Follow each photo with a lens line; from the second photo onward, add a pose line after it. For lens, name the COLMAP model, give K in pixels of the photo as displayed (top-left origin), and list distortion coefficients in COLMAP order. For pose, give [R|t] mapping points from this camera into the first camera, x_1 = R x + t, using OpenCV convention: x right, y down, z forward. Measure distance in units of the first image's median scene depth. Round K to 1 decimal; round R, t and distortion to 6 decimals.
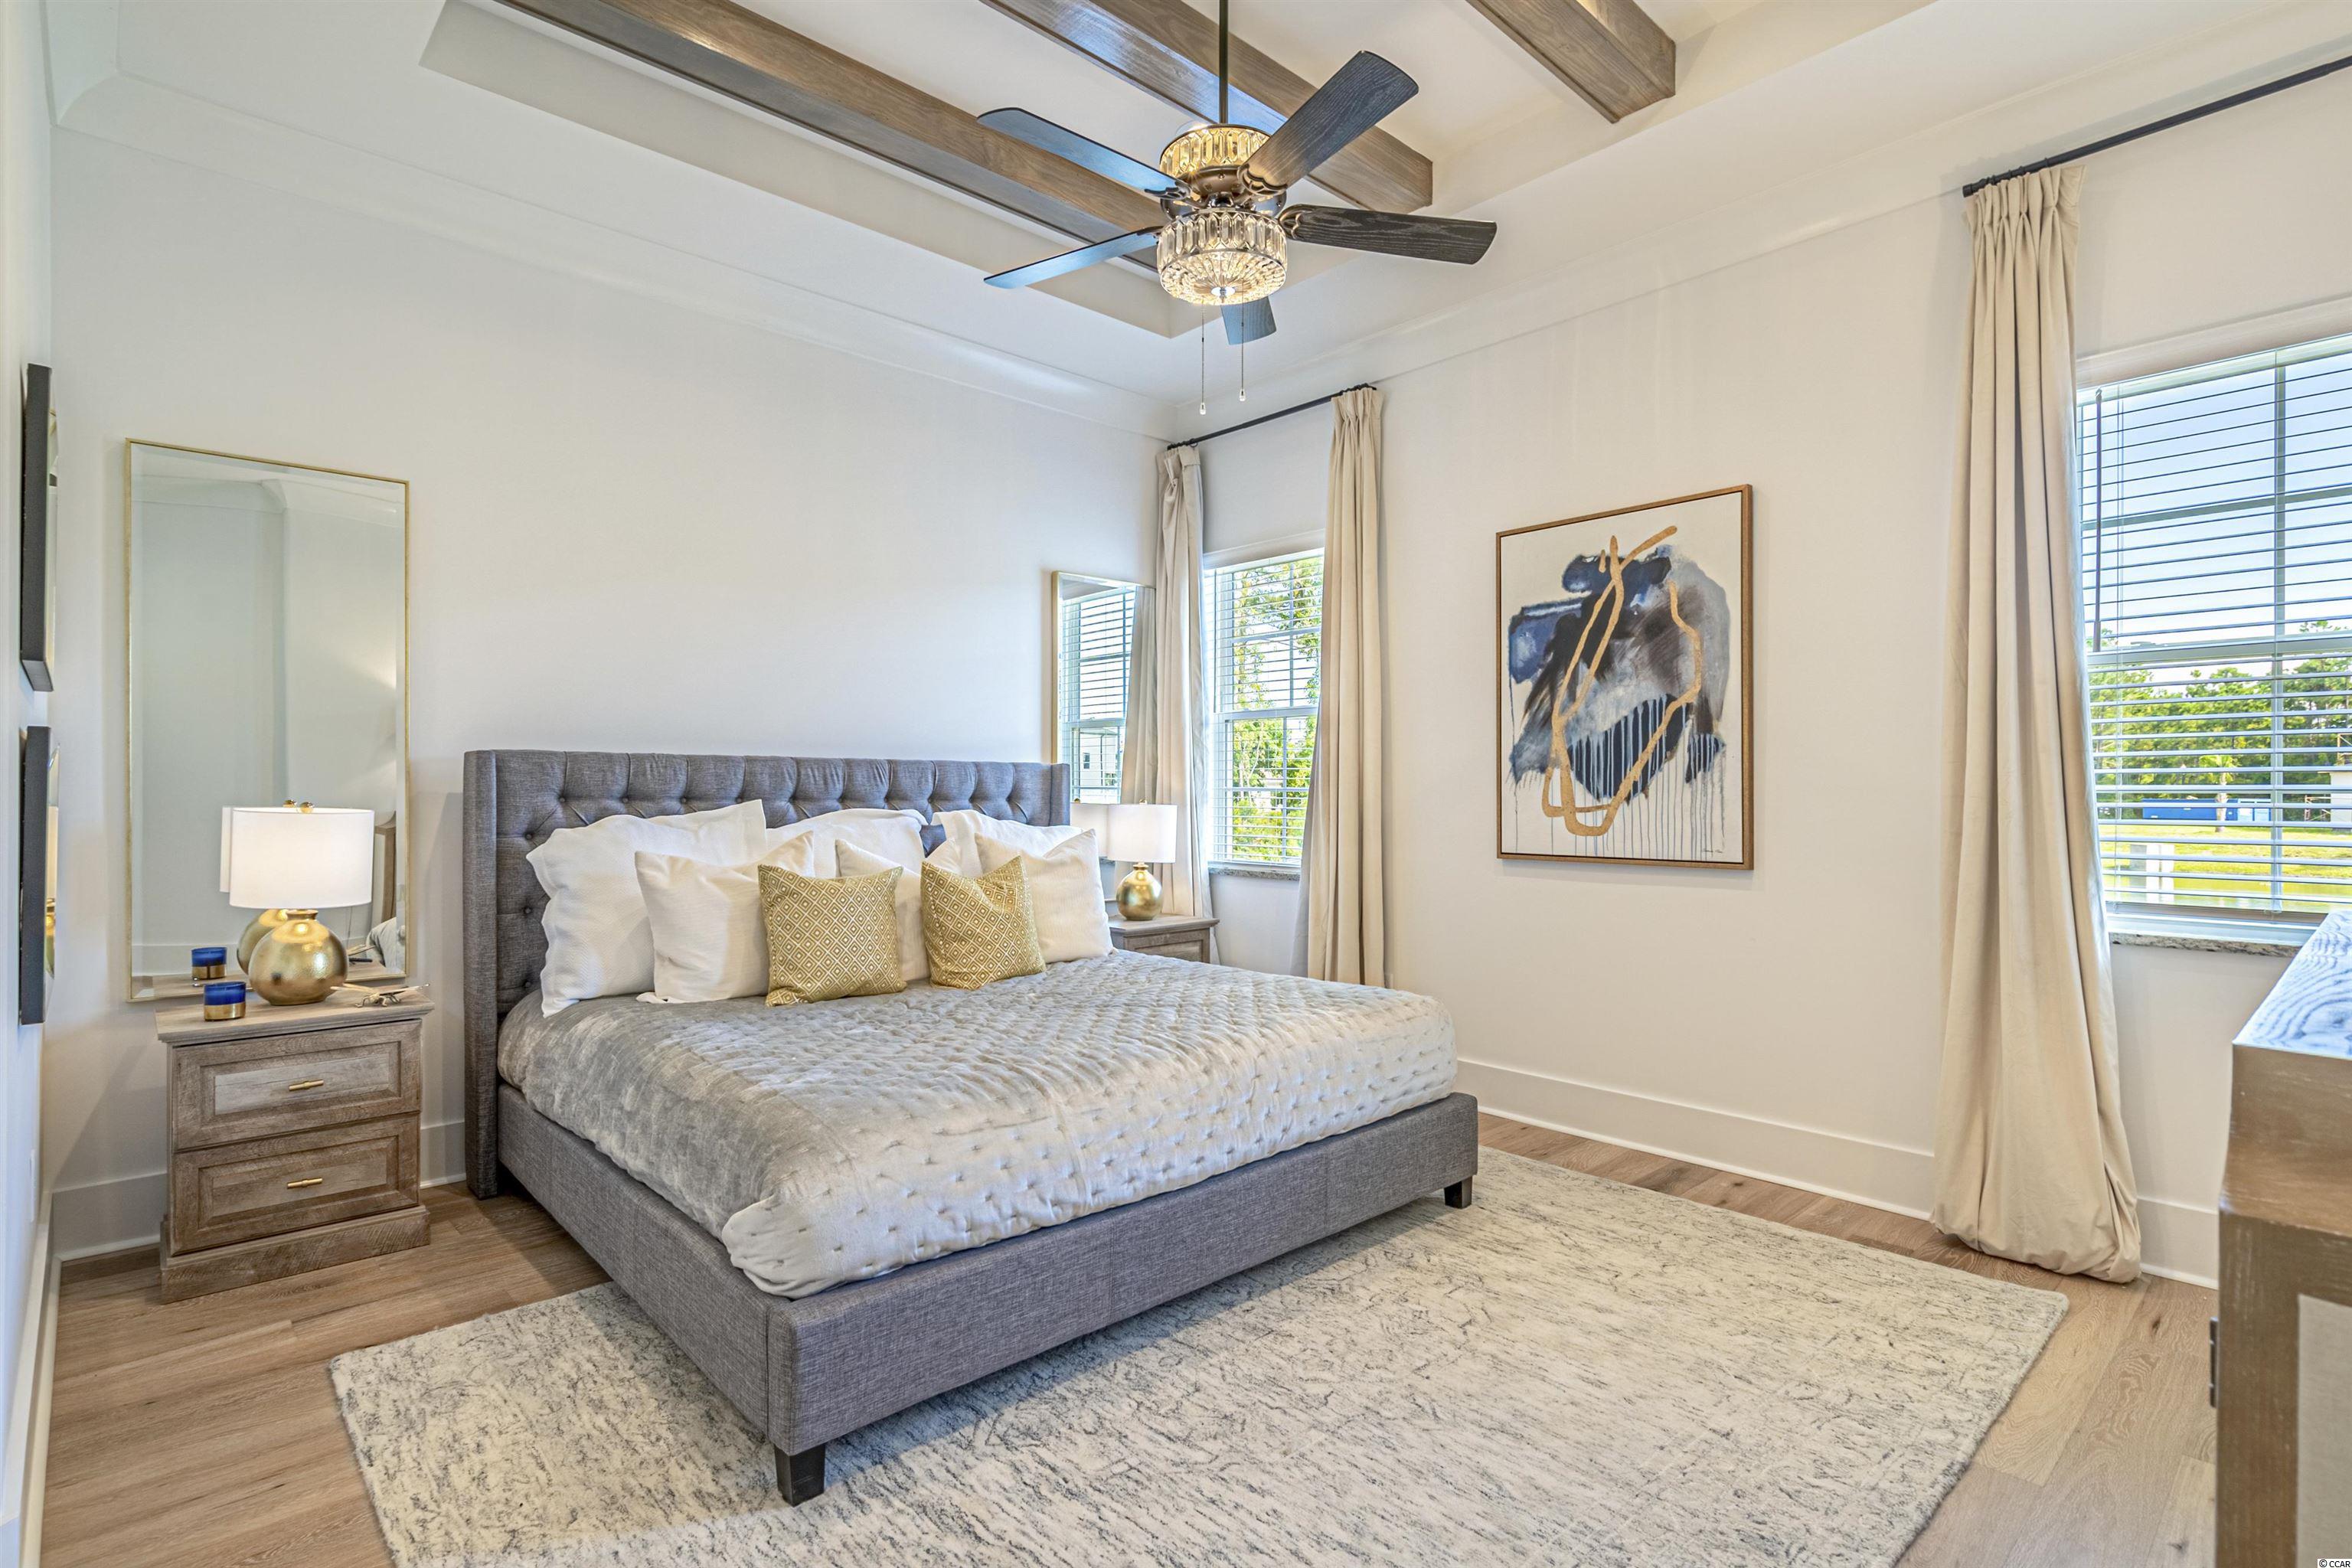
lens RADIAL K [[1170.5, 0, 1166.5], [0, 1170.5, 784.5], [0, 0, 1]] dist [0.006085, 0.001159]
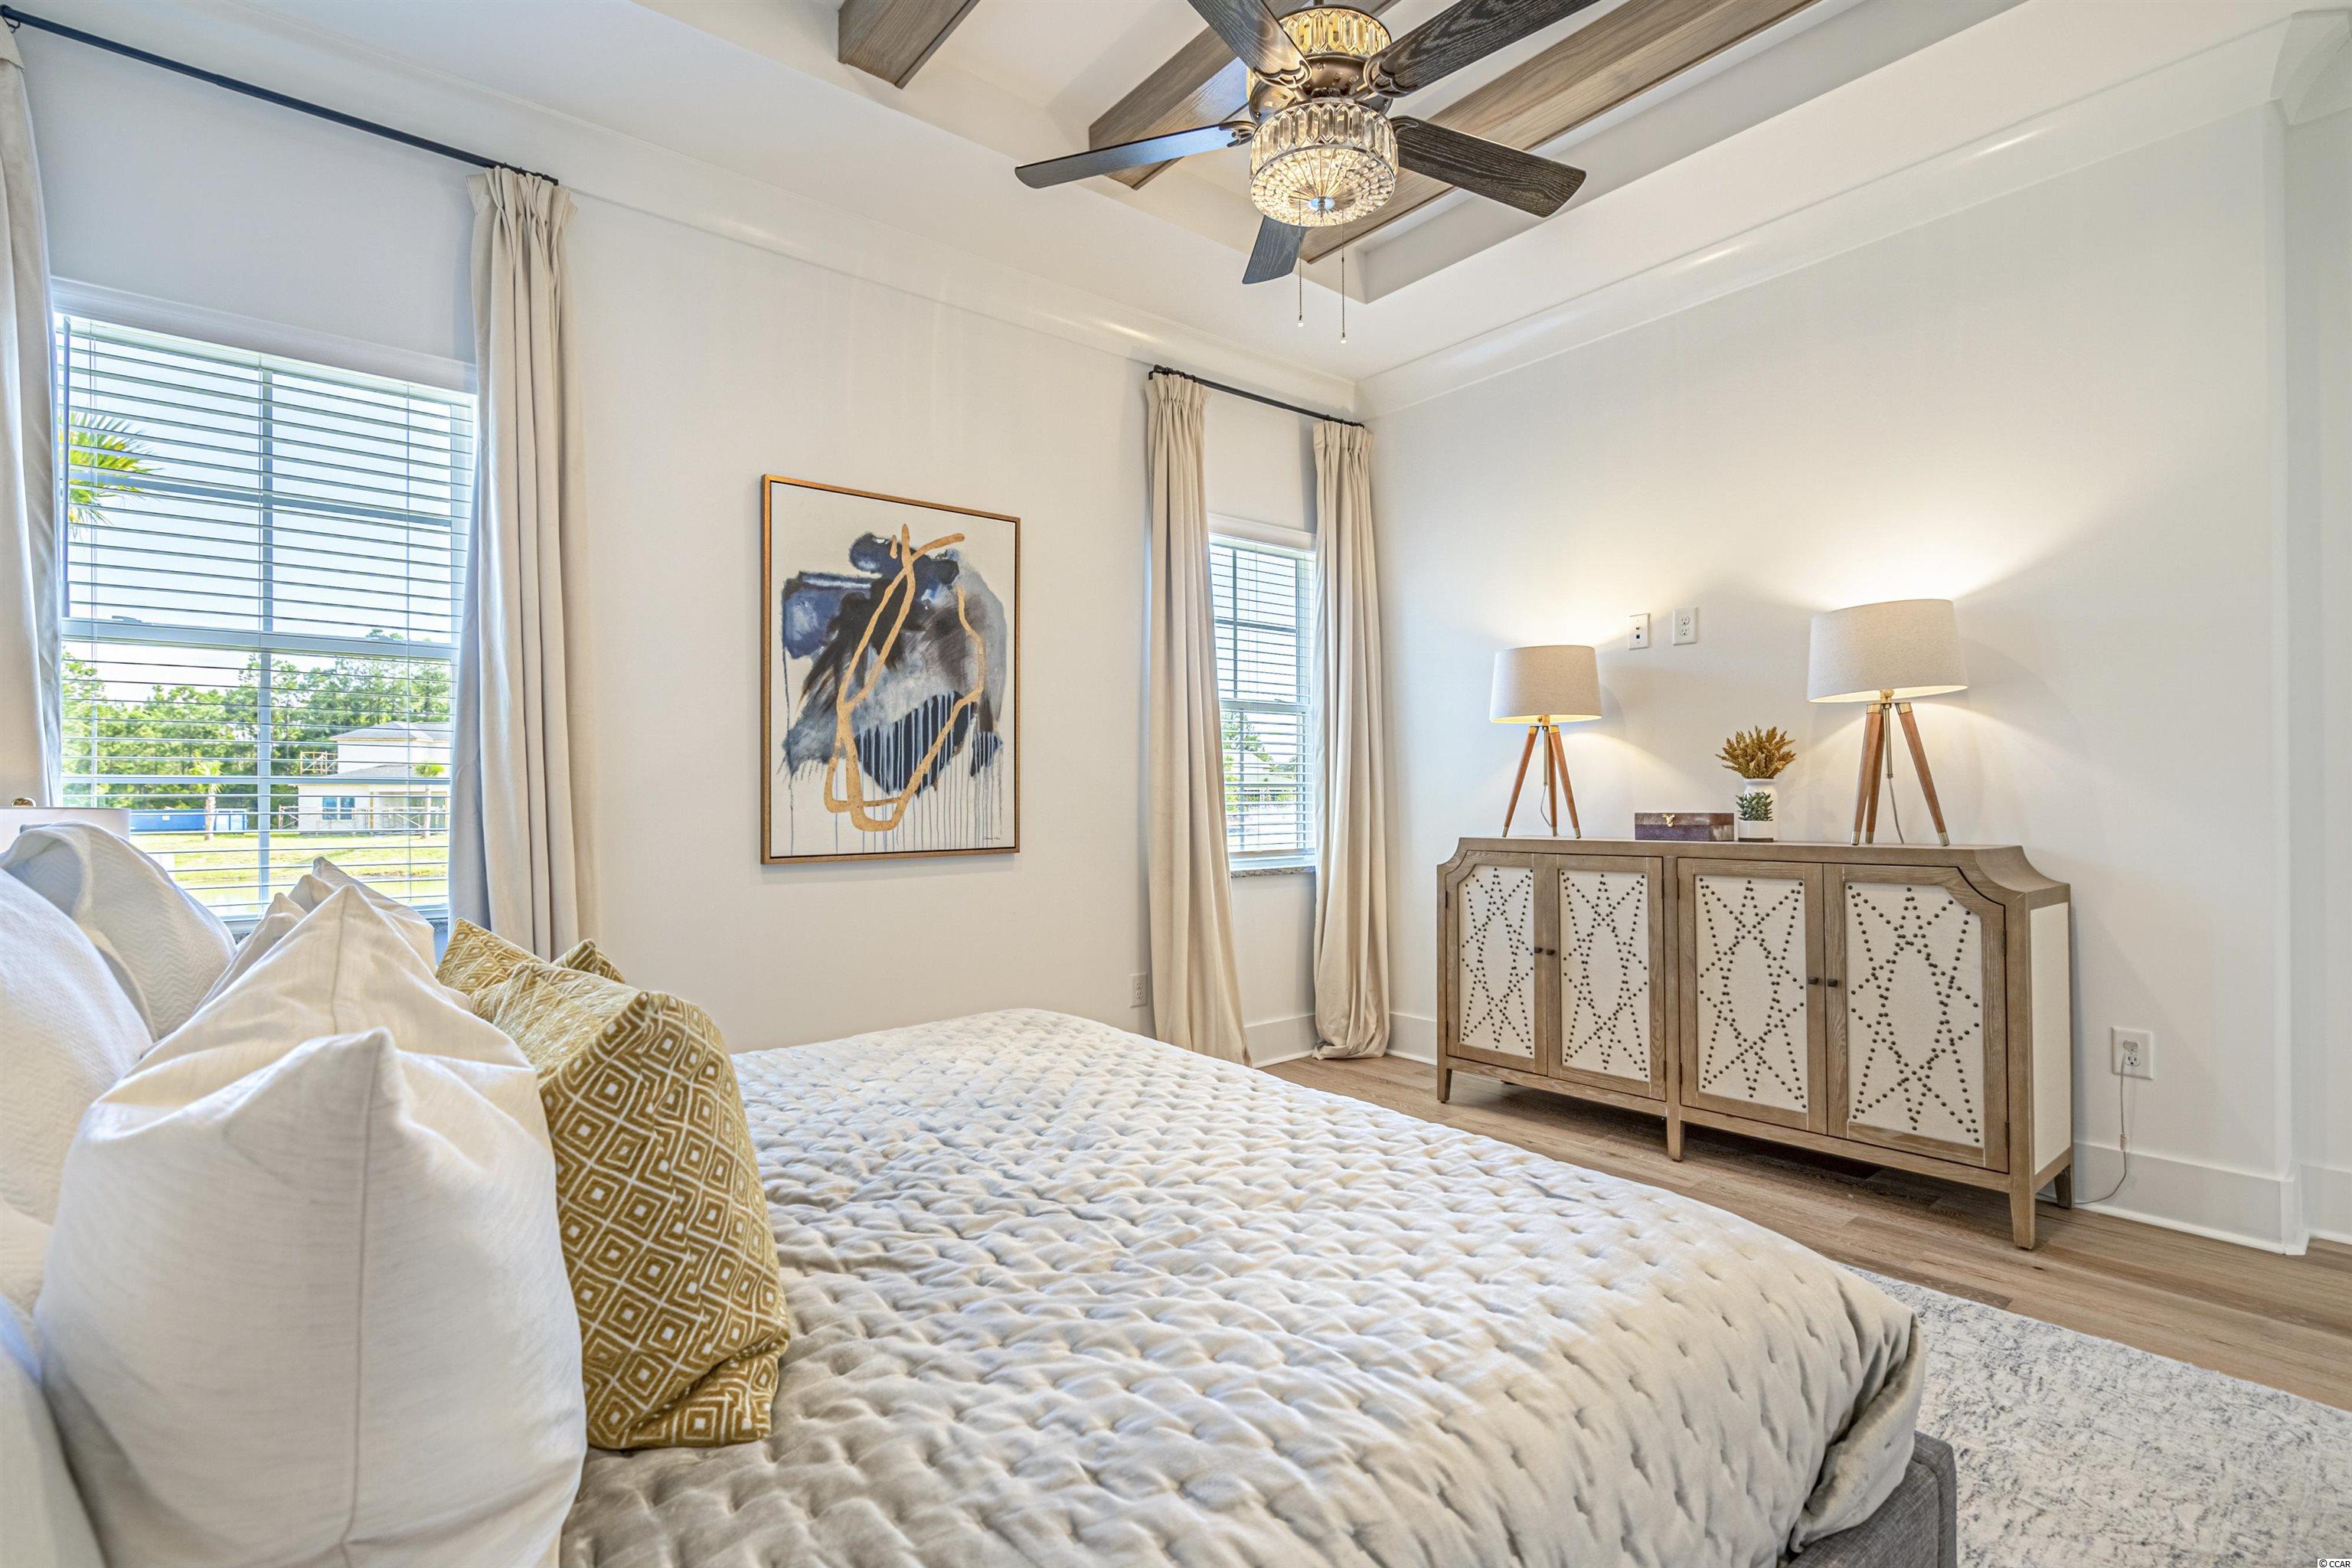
lens RADIAL K [[1081.2, 0, 1179.8], [0, 1081.2, 786.0], [0, 0, 1]] dist [-0.001642, -0.000208]
pose [[0.059389, 0.009442, 0.998190, -0.506203], [0.001876, 0.999952, -0.009571, 0.016515], [-0.998233, 0.002441, 0.059369, 0.713209]]
